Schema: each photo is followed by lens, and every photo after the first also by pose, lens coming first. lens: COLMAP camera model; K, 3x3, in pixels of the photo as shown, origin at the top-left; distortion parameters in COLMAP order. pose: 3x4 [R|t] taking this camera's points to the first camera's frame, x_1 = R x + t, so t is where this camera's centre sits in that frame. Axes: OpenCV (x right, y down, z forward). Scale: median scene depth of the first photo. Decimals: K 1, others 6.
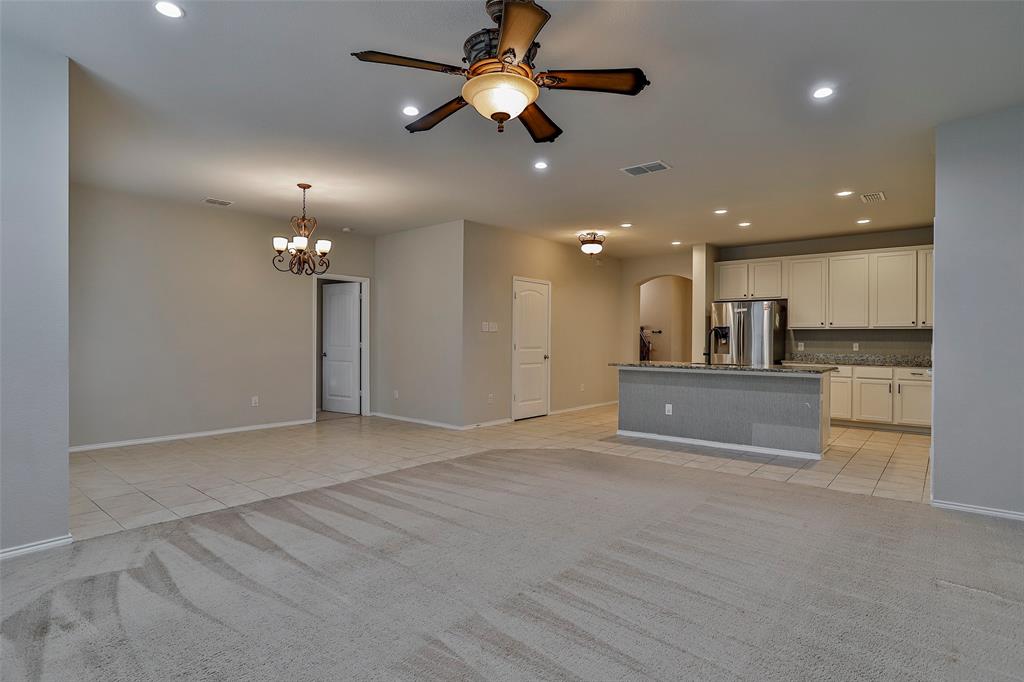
lens RADIAL K [[525.6, 0, 515.1], [0, 525.6, 340.0], [0, 0, 1]] dist [-0.044433, 0.023023]
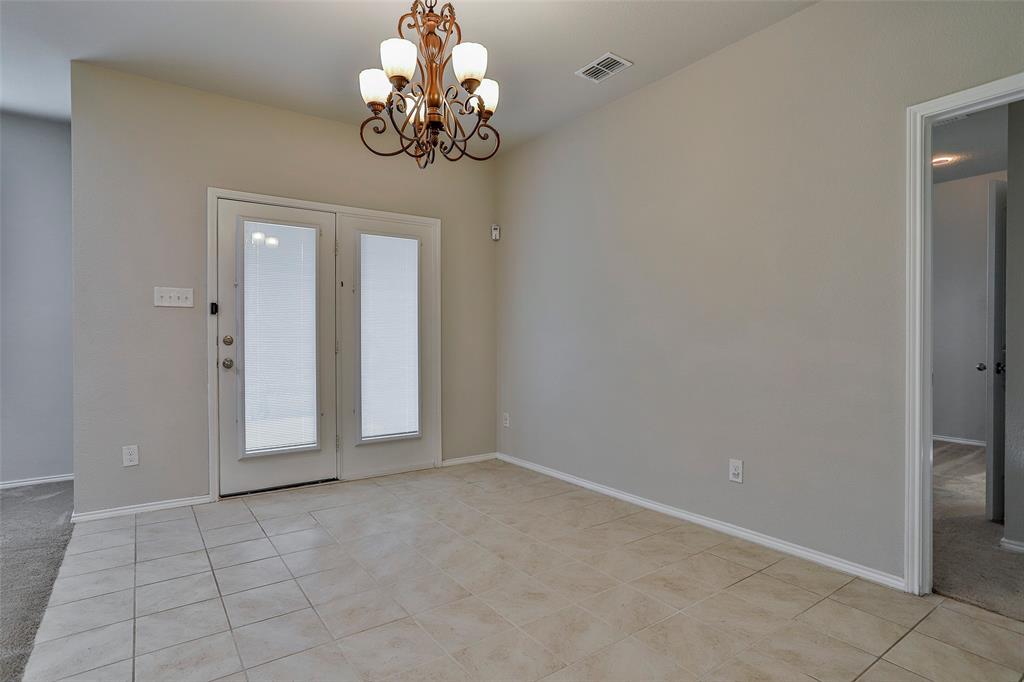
lens RADIAL K [[525.6, 0, 505.2], [0, 525.6, 340.0], [0, 0, 1]] dist [-0.044433, 0.023023]
pose [[-0.257375, 0.000886, -0.966311, -0.028503], [-0.001440, 0.999998, 0.001301, 0.007692], [0.966310, 0.001727, -0.257374, 0.844332]]
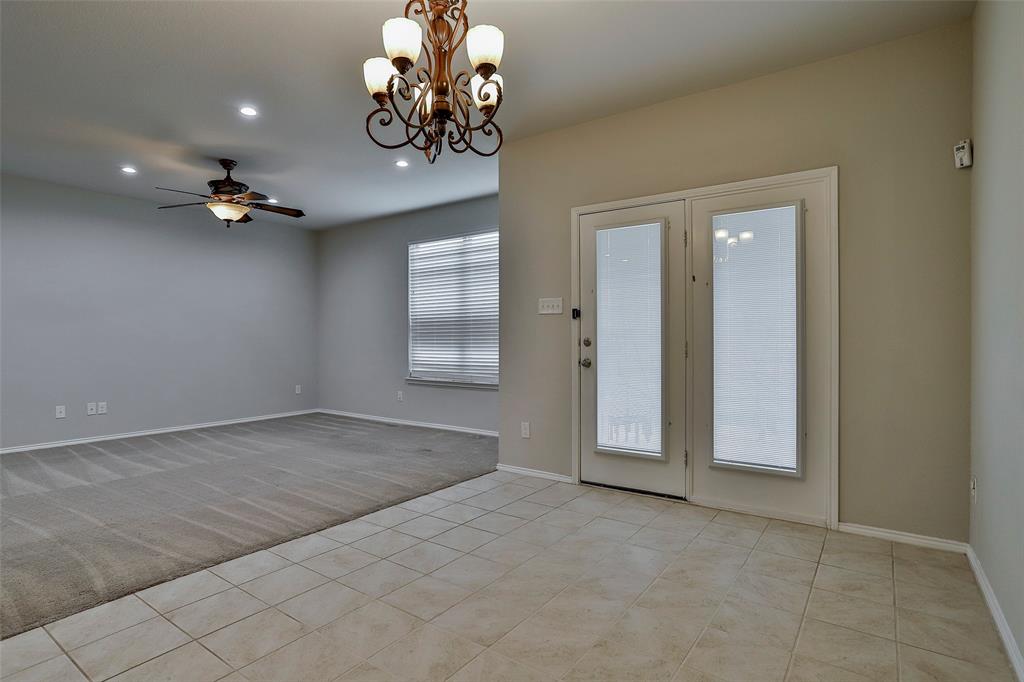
lens RADIAL K [[525.6, 0, 513.1], [0, 525.6, 343.2], [0, 0, 1]] dist [-0.044433, 0.023023]
pose [[-0.997210, -0.003592, -0.074562, -0.314973], [-0.004221, 0.999957, 0.008278, 0.006189], [0.074529, 0.008570, -0.997182, 1.003238]]
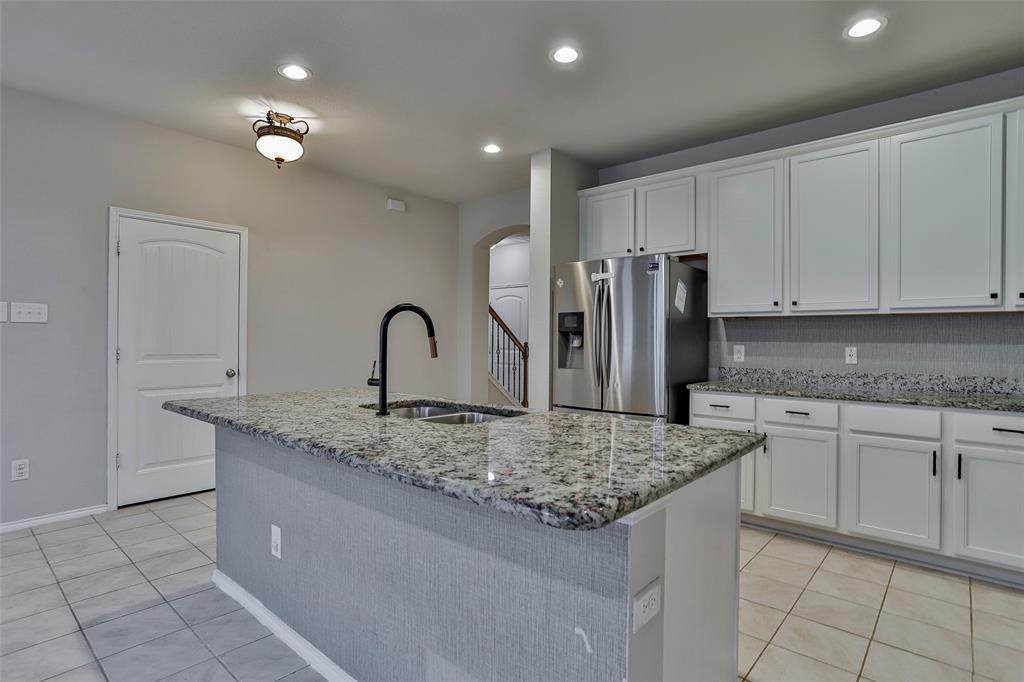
lens RADIAL K [[525.6, 0, 513.1], [0, 525.6, 340.9], [0, 0, 1]] dist [-0.044433, 0.023023]
pose [[0.999788, -0.000562, -0.020591, 0.386787], [0.000606, 0.999998, 0.002150, -0.000195], [0.020590, -0.002162, 0.999786, 0.562687]]
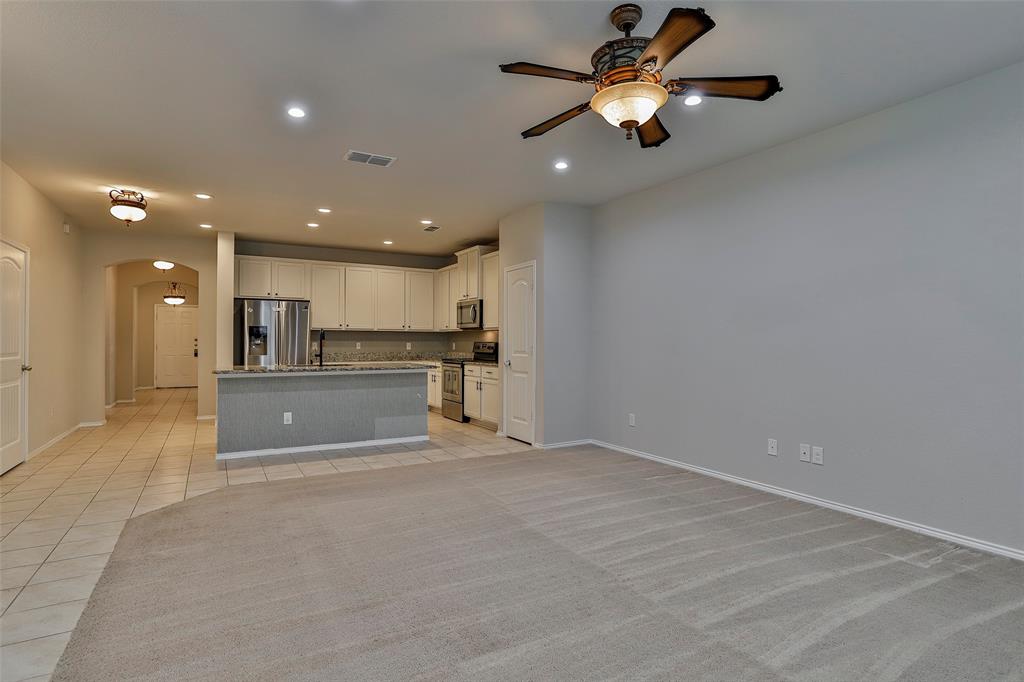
lens RADIAL K [[525.6, 0, 505.3], [0, 525.6, 341.4], [0, 0, 1]] dist [-0.044433, 0.023023]
pose [[0.352677, -0.004712, 0.935733, -0.348561], [-0.000300, 0.999987, 0.005149, -0.003291], [-0.935745, -0.002097, 0.352671, 0.283723]]
